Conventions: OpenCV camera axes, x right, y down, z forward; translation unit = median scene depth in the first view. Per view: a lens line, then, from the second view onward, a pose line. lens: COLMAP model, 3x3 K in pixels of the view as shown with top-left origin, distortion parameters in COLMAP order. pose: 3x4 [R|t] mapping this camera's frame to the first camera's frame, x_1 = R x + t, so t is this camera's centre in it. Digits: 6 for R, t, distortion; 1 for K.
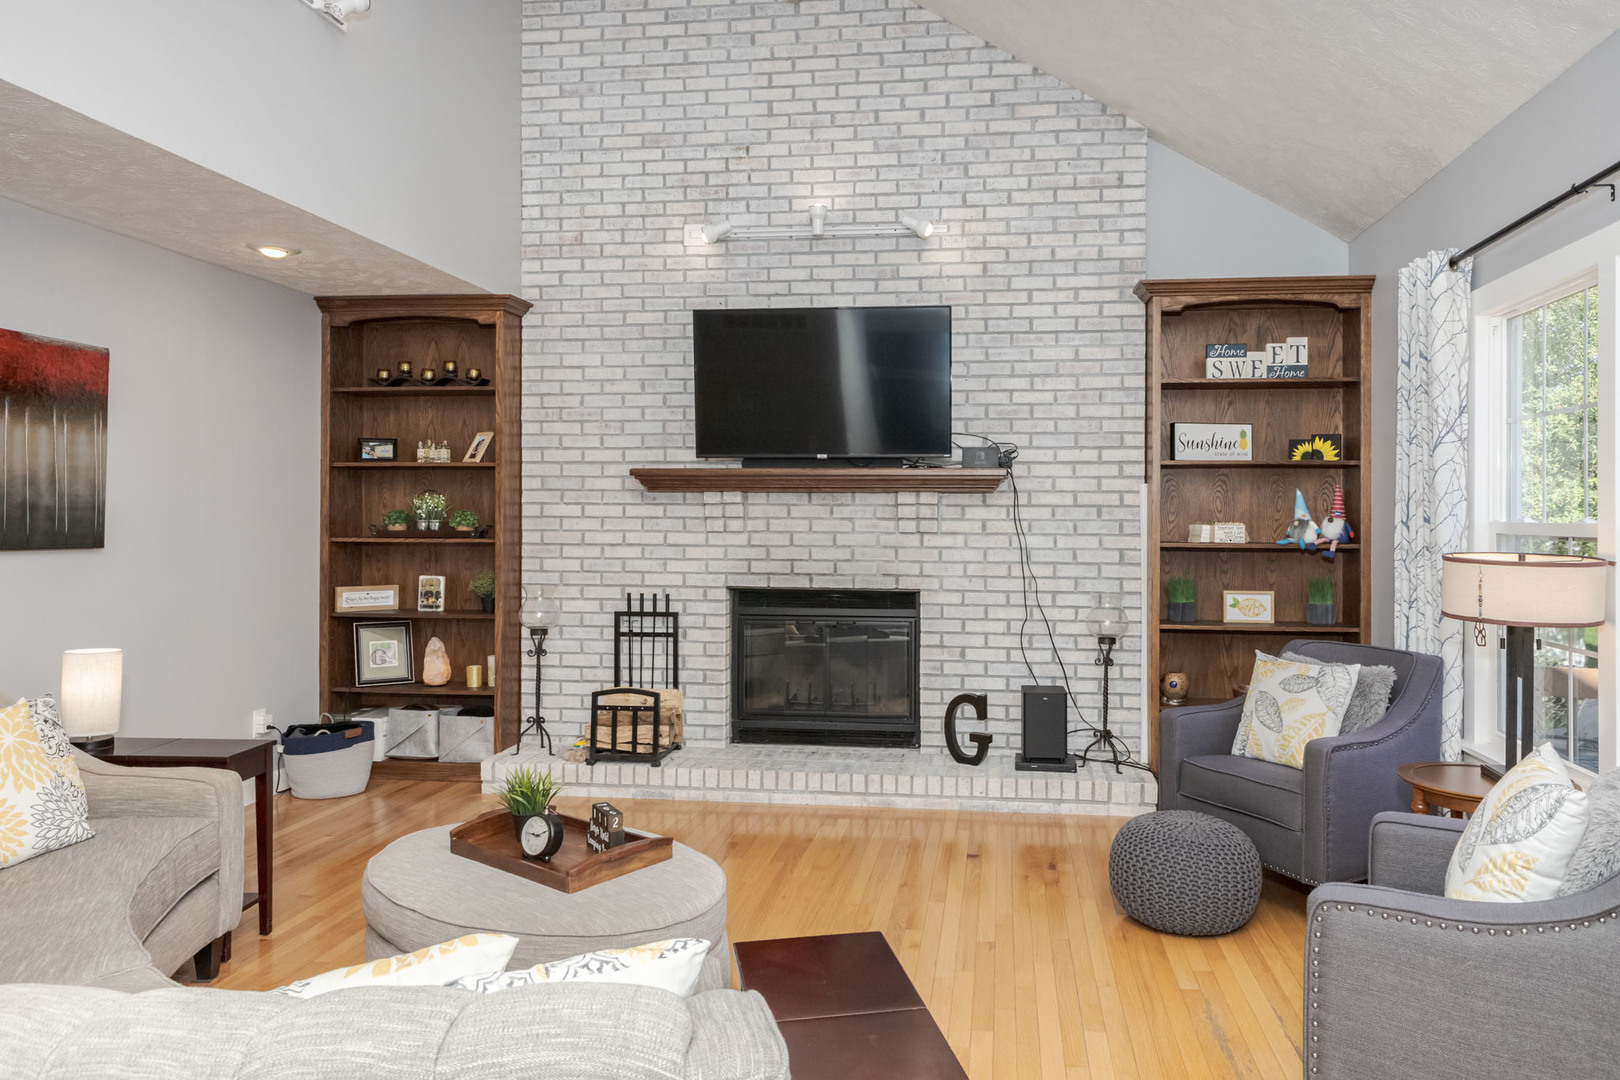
lens RADIAL K [[1113.0, 0, 857.7], [0, 1113.0, 521.0], [0, 0, 1]] dist [0.007818, -0.000997]
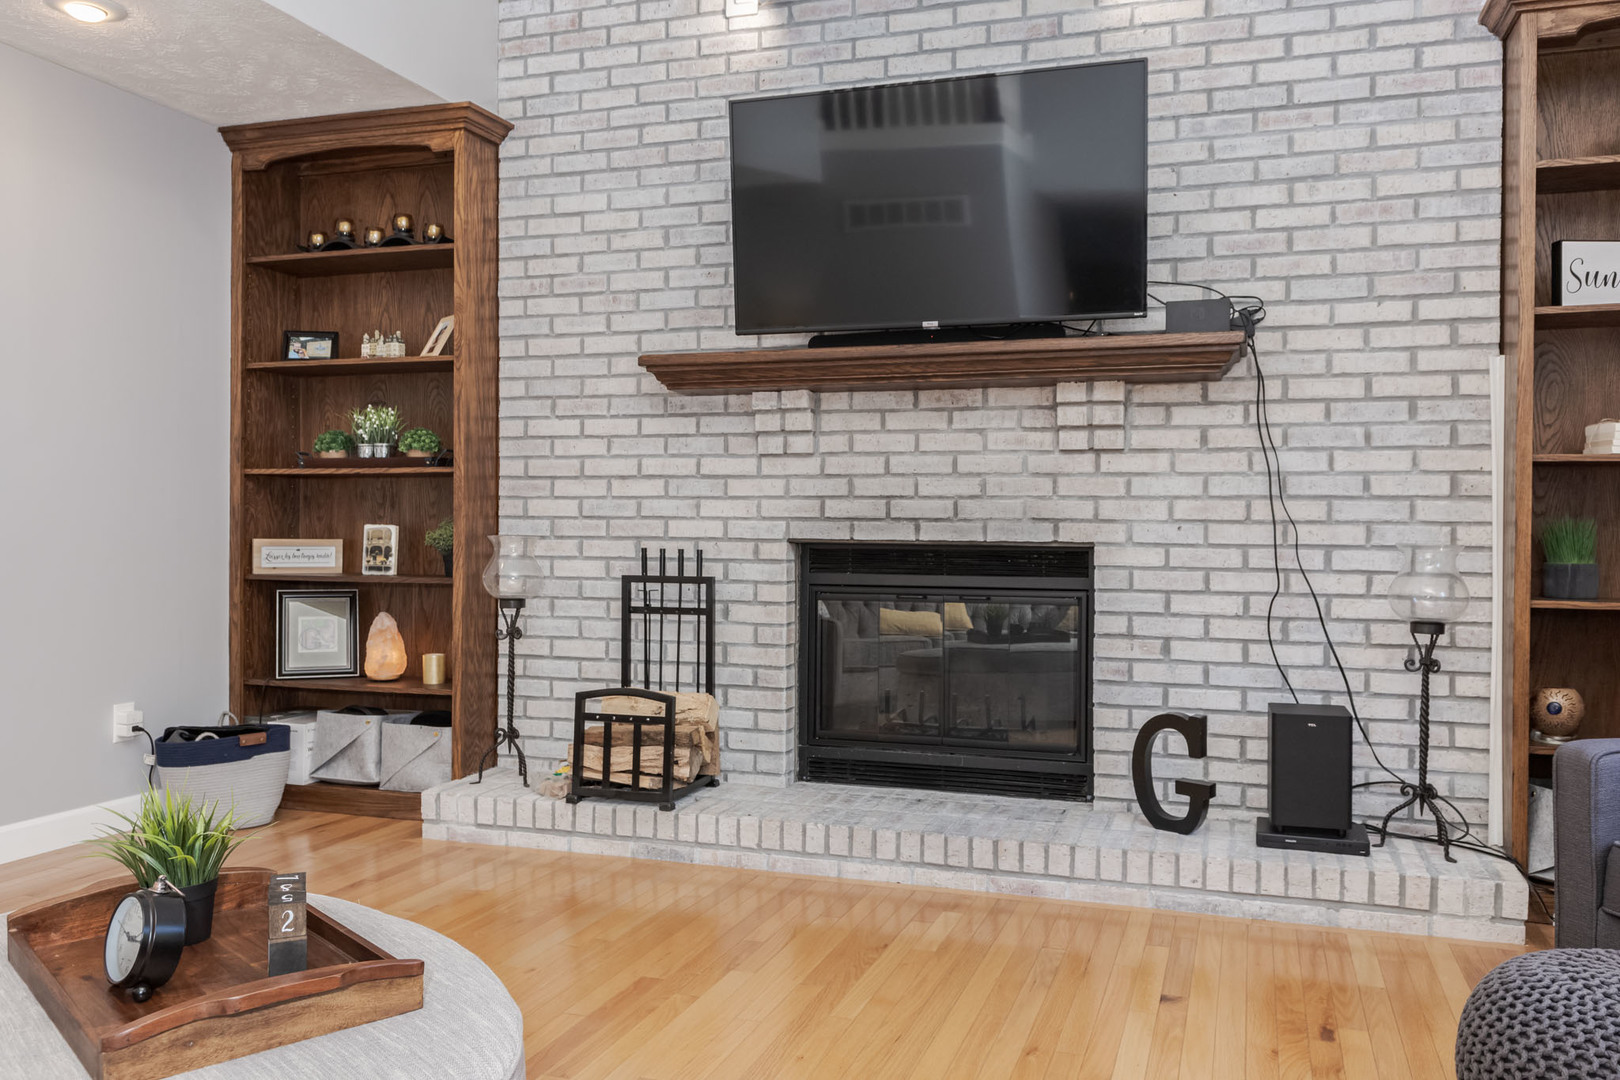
lens RADIAL K [[1328.3, 0, 768.8], [0, 1328.3, 543.6], [0, 0, 1]] dist [0.015115, -0.029530]
pose [[0.976917, 0.004523, -0.213572, 0.037738], [-0.002093, 0.999931, 0.011602, 0.054369], [0.213610, -0.010887, 0.976858, 0.249808]]
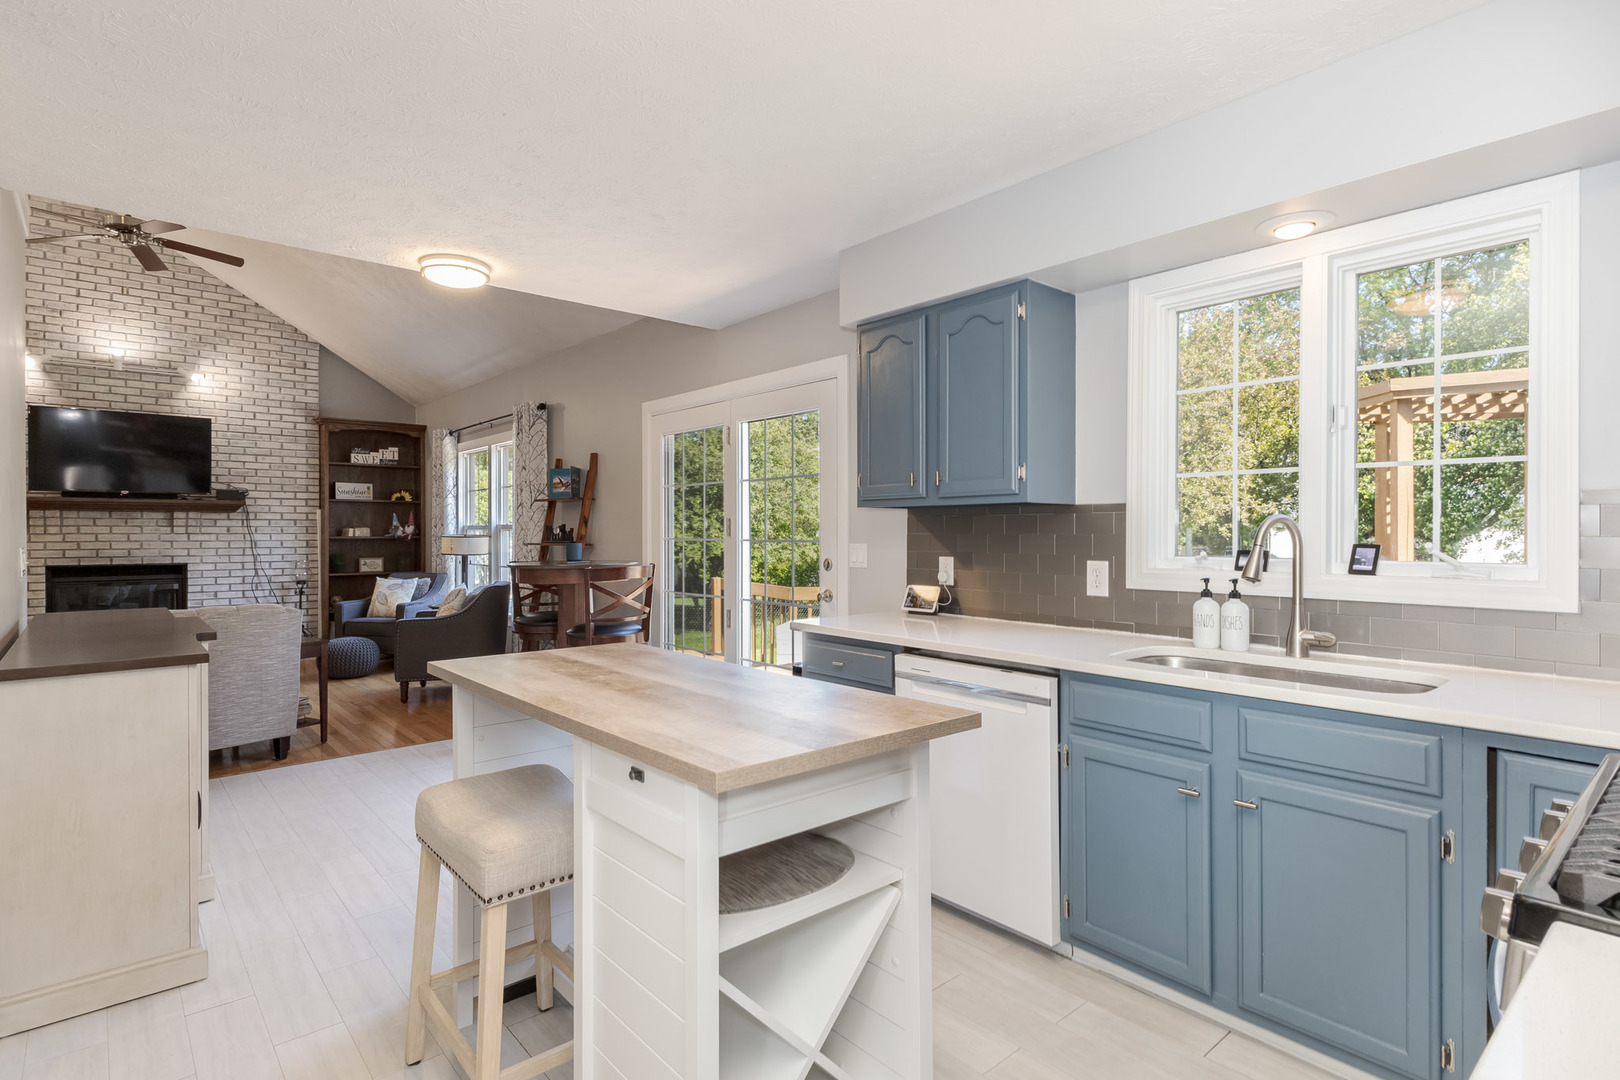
lens RADIAL K [[823.0, 0, 811.6], [0, 823.0, 533.8], [0, 0, 1]] dist [0.003424, -0.001468]
pose [[0.666129, -0.006835, 0.745805, -0.288463], [0.007615, 0.999968, 0.002362, 0.016437], [-0.745798, 0.004106, 0.666160, -0.747404]]
